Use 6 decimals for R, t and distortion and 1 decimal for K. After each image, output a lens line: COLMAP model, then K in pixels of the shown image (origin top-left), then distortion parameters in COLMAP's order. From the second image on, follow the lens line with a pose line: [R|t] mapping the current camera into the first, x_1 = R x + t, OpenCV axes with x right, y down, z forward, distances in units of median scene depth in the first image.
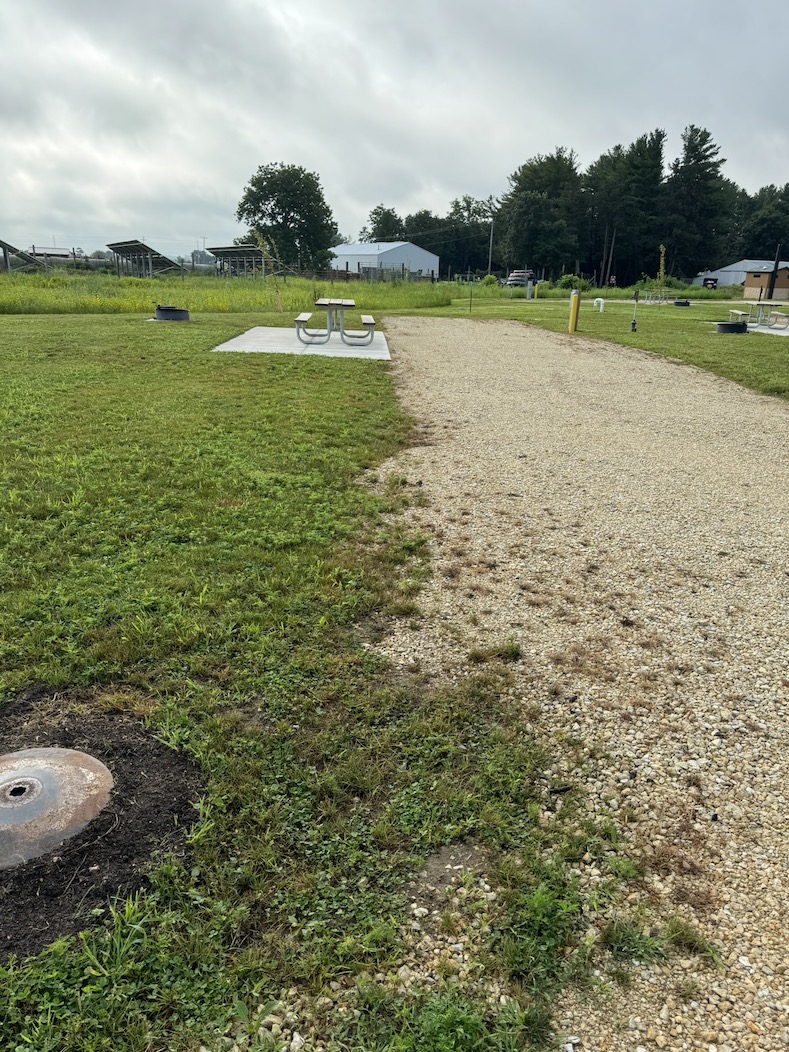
lens RADIAL K [[736.6, 0, 400.6], [0, 736.6, 527.4], [0, 0, 1]] dist [0.035218, -0.051108]
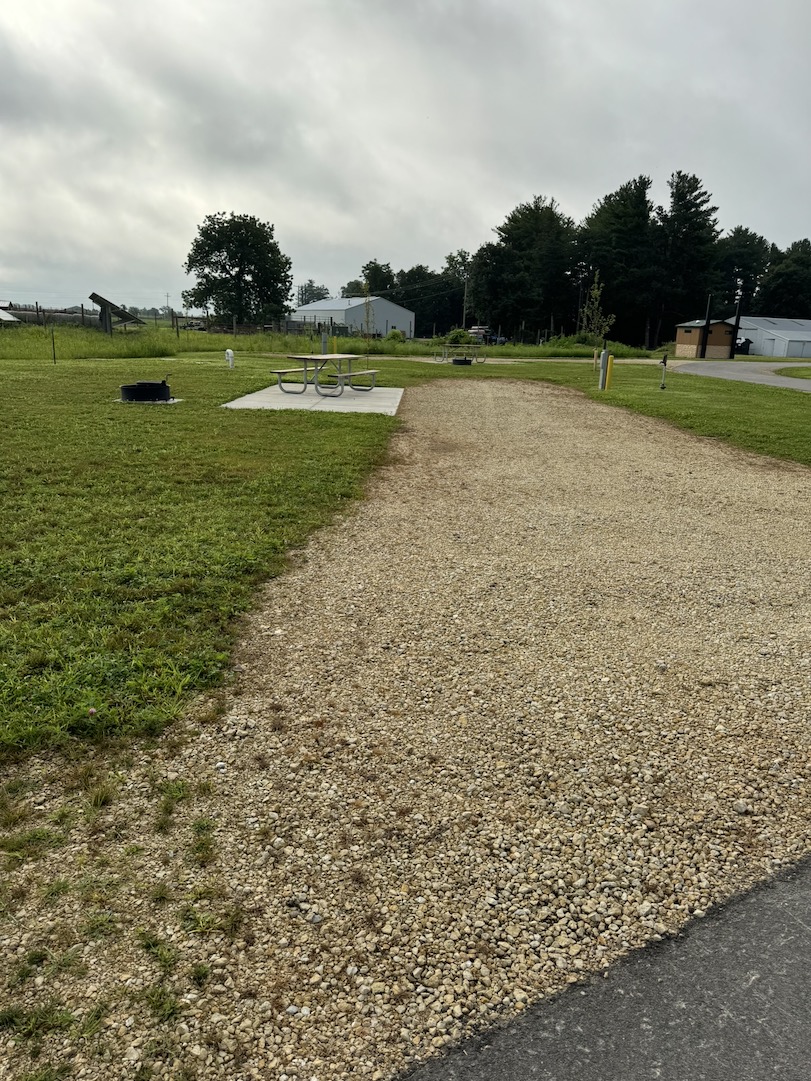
lens RADIAL K [[756.9, 0, 413.0], [0, 756.9, 541.3], [0, 0, 1]] dist [0.035218, -0.051108]
pose [[0.998106, 0.021568, -0.057616, 0.125723], [-0.025091, 0.997813, -0.061147, -0.021408], [0.056171, 0.062477, 0.996464, 0.072320]]
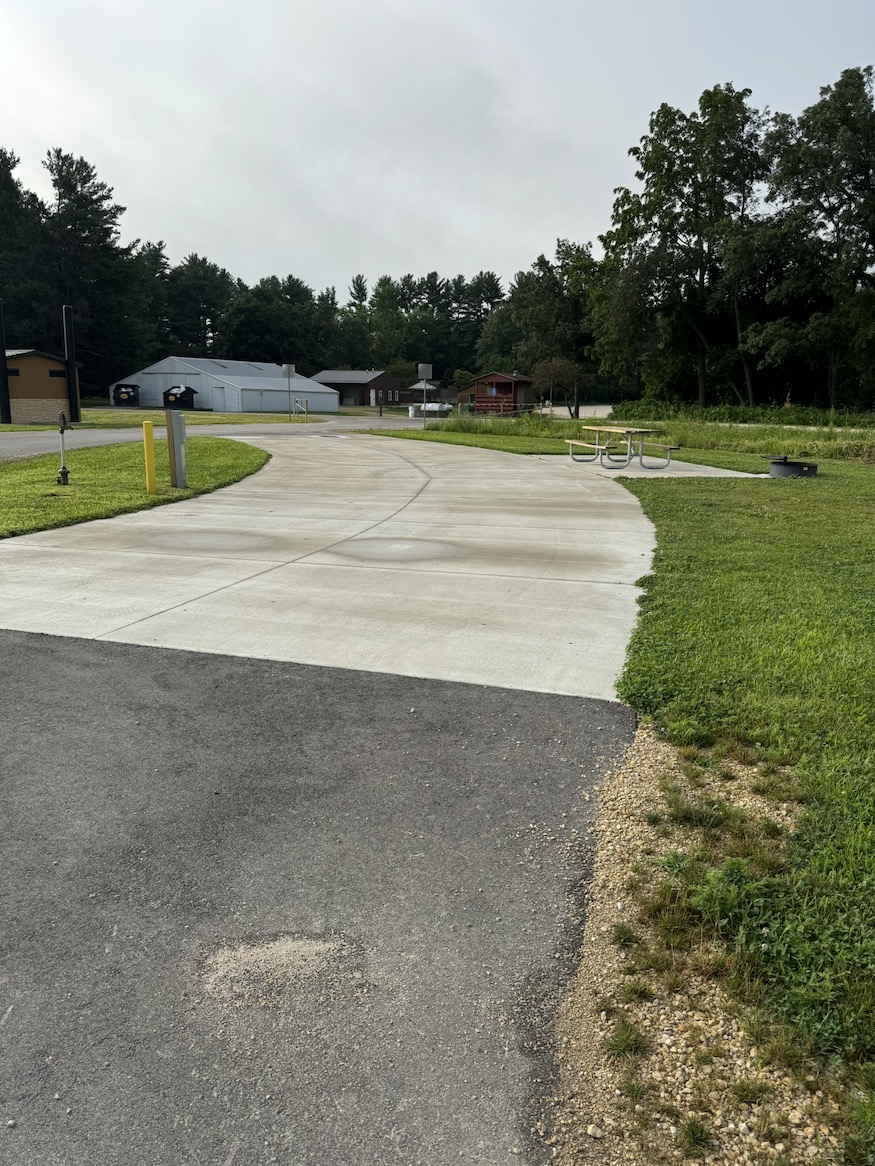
lens RADIAL K [[816.4, 0, 446.4], [0, 816.4, 586.3], [0, 0, 1]] dist [0.035218, -0.051108]
pose [[0.849244, -0.131551, 0.511351, 0.259198], [0.176123, 0.983577, -0.039465, -0.085992], [-0.497761, 0.123576, 0.858465, 0.269202]]
